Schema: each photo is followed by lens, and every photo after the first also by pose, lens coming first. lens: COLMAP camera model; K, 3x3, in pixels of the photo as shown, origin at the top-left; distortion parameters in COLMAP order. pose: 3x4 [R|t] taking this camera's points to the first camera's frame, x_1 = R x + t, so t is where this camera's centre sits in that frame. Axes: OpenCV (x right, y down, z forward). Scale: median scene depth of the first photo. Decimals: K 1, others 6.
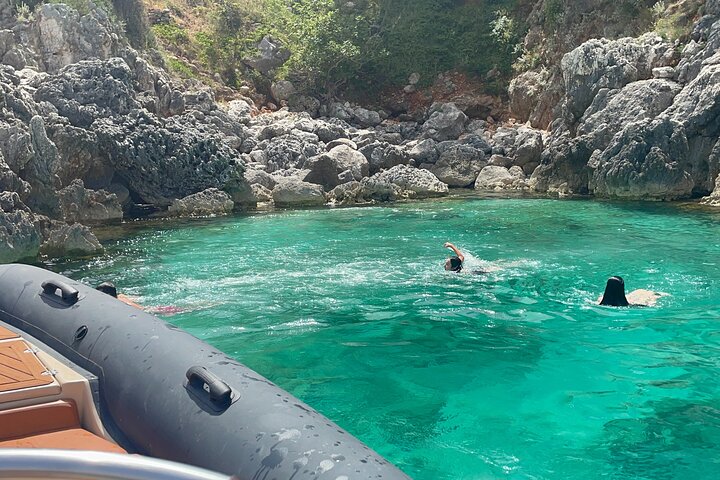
lens RADIAL K [[787.5, 0, 337.9], [0, 787.5, 242.0], [0, 0, 1]] dist [0.187315, -0.425878]
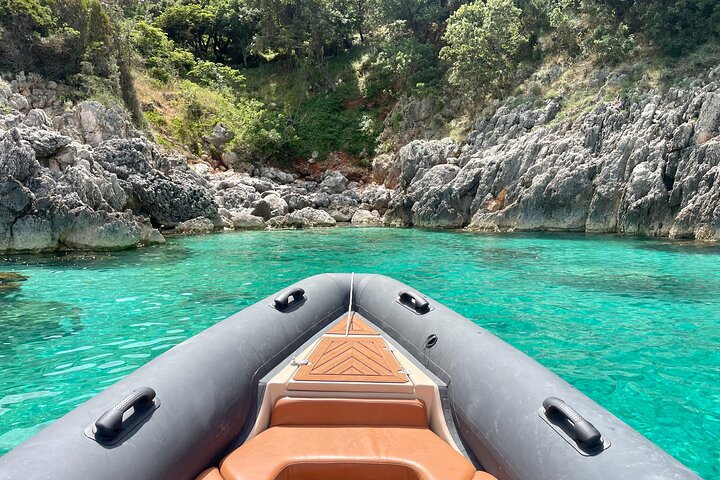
lens RADIAL K [[787.5, 0, 337.9], [0, 787.5, 242.0], [0, 0, 1]] dist [0.187315, -0.425878]
pose [[0.989458, 0.020344, 0.143386, -0.091193], [-0.010912, 0.997742, -0.066266, 0.081914], [-0.144411, 0.064003, 0.987446, -0.623615]]
